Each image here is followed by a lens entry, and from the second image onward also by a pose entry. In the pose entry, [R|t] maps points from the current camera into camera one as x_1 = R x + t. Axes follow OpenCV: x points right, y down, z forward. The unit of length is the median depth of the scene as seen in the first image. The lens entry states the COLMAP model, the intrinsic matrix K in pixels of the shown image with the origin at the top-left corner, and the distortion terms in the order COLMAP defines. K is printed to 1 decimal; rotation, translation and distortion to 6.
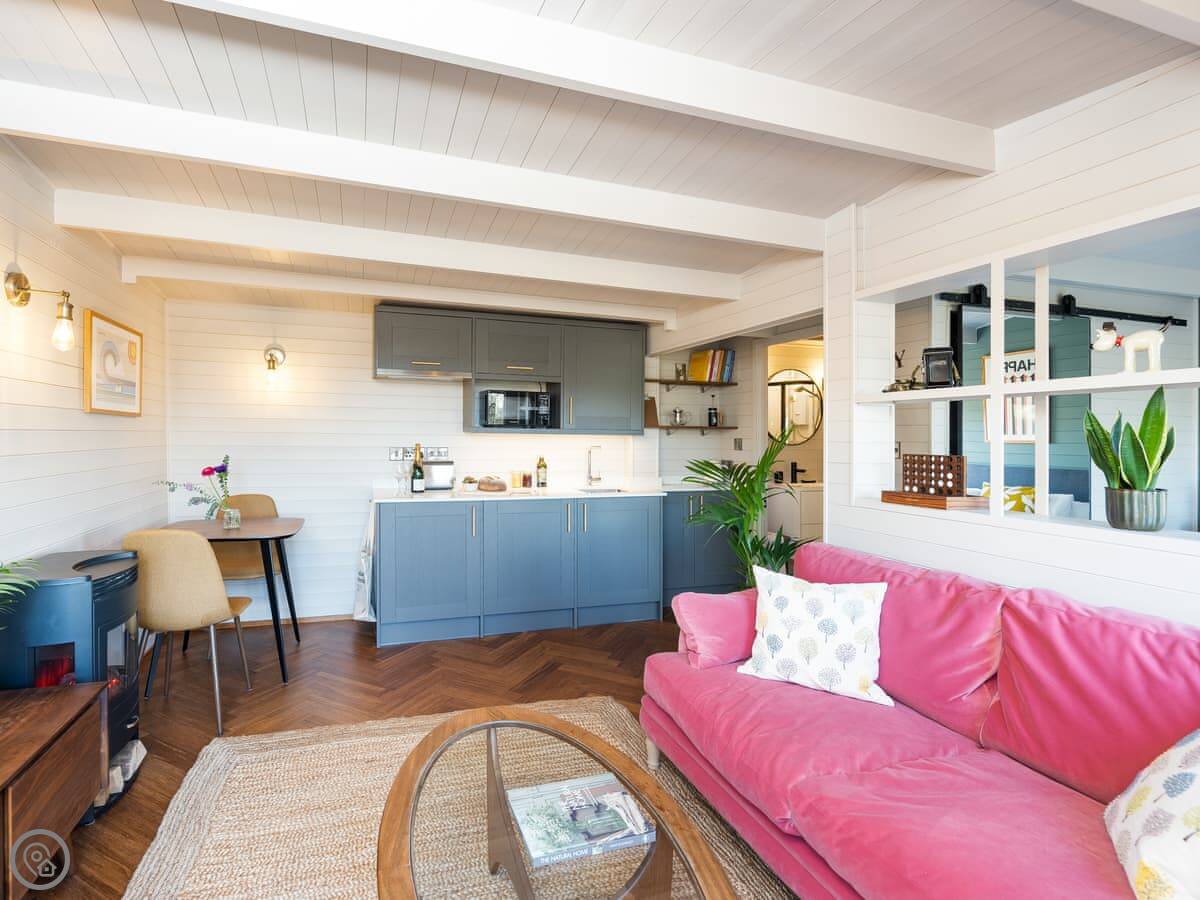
lens RADIAL K [[634.7, 0, 569.8], [0, 634.7, 448.3], [0, 0, 1]] dist [0.004840, -0.001283]
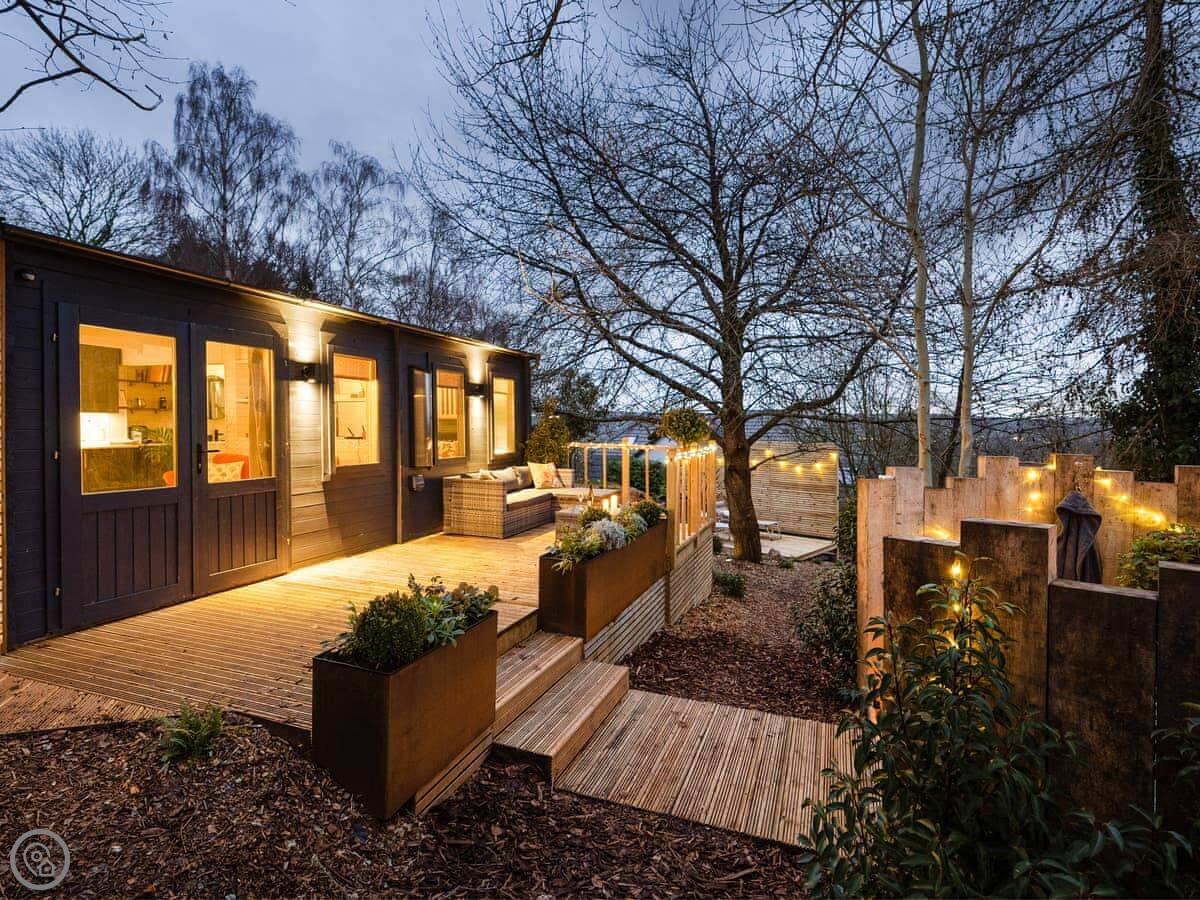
lens RADIAL K [[634.7, 0, 593.1], [0, 634.7, 461.8], [0, 0, 1]] dist [0.004840, -0.001283]
pose [[0.656308, -0.046988, 0.753029, -0.329739], [0.006301, 0.998365, 0.056805, 0.020092], [-0.754467, -0.032536, 0.655531, -1.047588]]
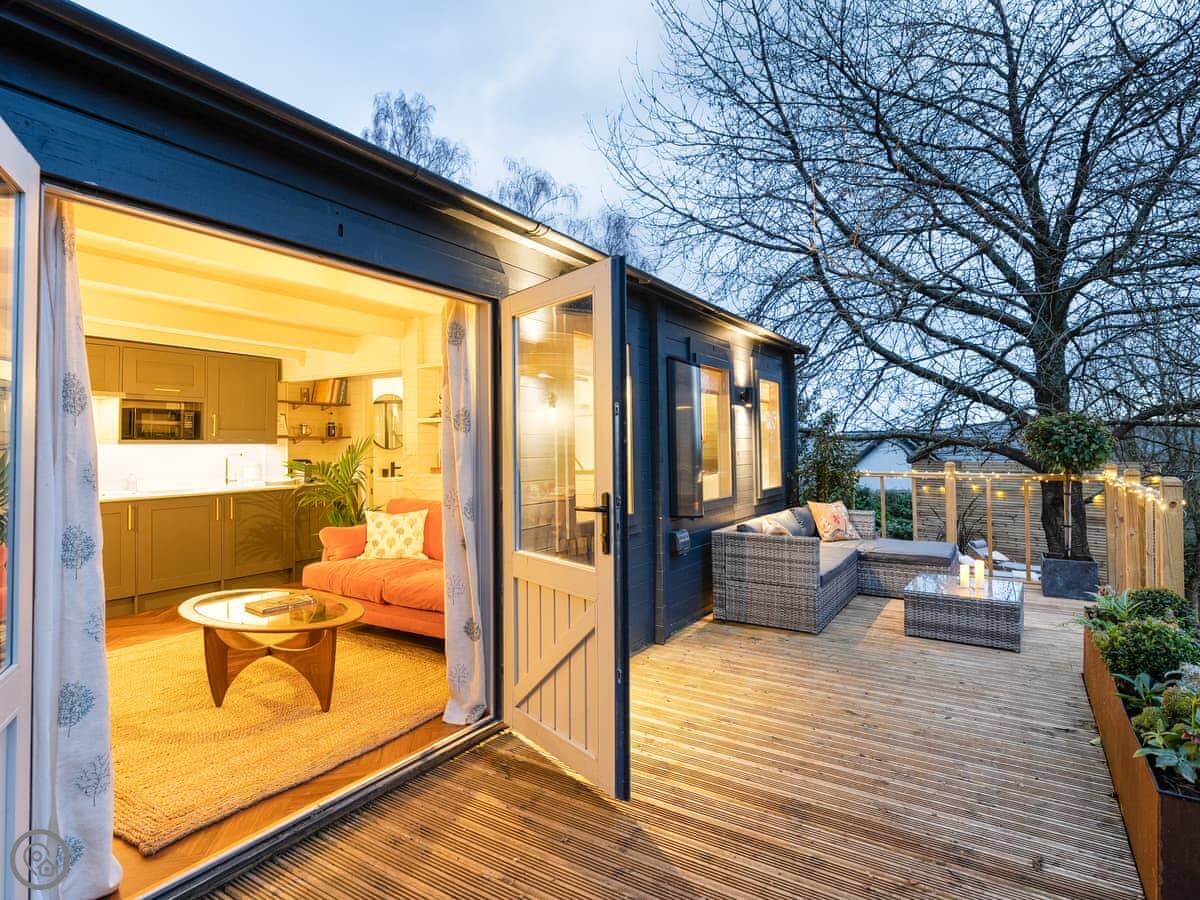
lens RADIAL K [[634.7, 0, 608.0], [0, 634.7, 446.7], [0, 0, 1]] dist [0.004840, -0.001283]
pose [[0.800372, -0.020209, 0.599163, -0.116843], [0.030337, 0.999517, -0.006813, 0.013880], [-0.598736, 0.023630, 0.800598, -0.430804]]
